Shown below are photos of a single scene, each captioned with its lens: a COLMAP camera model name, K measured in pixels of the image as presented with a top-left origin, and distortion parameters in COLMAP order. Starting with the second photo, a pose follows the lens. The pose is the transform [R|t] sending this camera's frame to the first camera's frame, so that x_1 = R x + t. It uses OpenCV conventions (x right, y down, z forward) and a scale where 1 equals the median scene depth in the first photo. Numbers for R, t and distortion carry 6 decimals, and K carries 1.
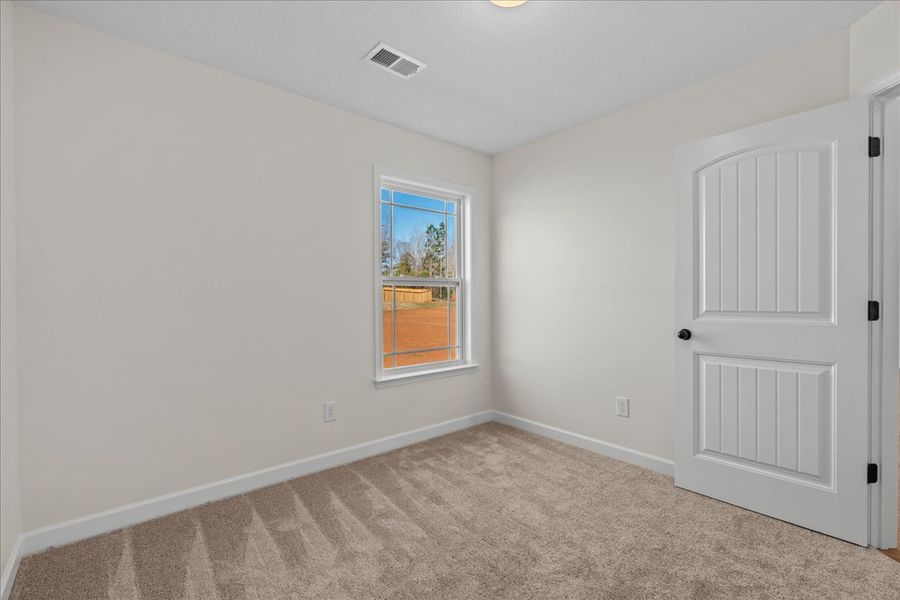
lens RADIAL K [[407.9, 0, 449.3], [0, 407.9, 303.7], [0, 0, 1]] dist [-0.002132, -0.000318]
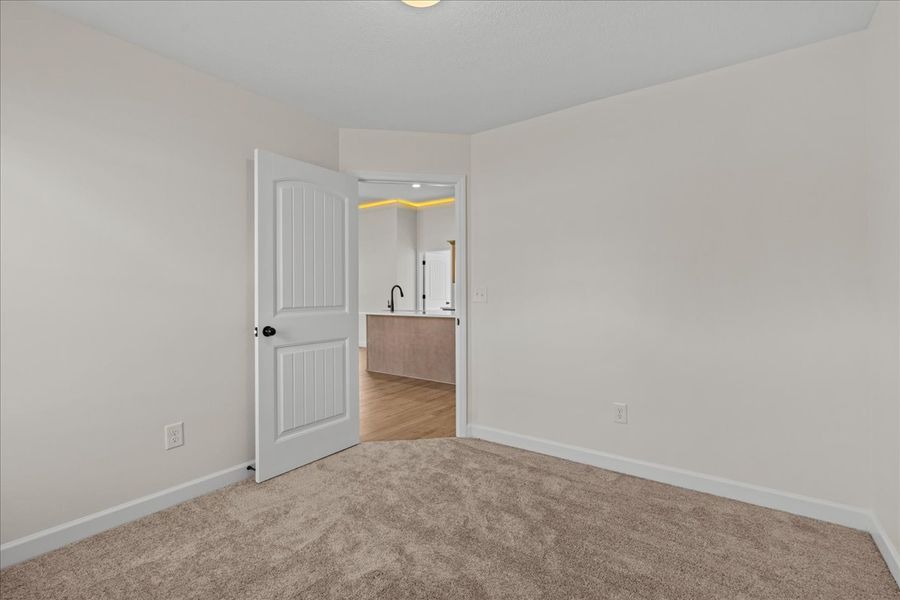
lens RADIAL K [[414.5, 0, 450.4], [0, 414.5, 292.7], [0, 0, 1]] dist [0.000152, 0.000061]
pose [[-0.247785, 0.010741, 0.968756, -0.605532], [0.019953, 0.999783, -0.005981, -0.009265], [-0.968610, 0.017848, -0.247946, 0.846130]]
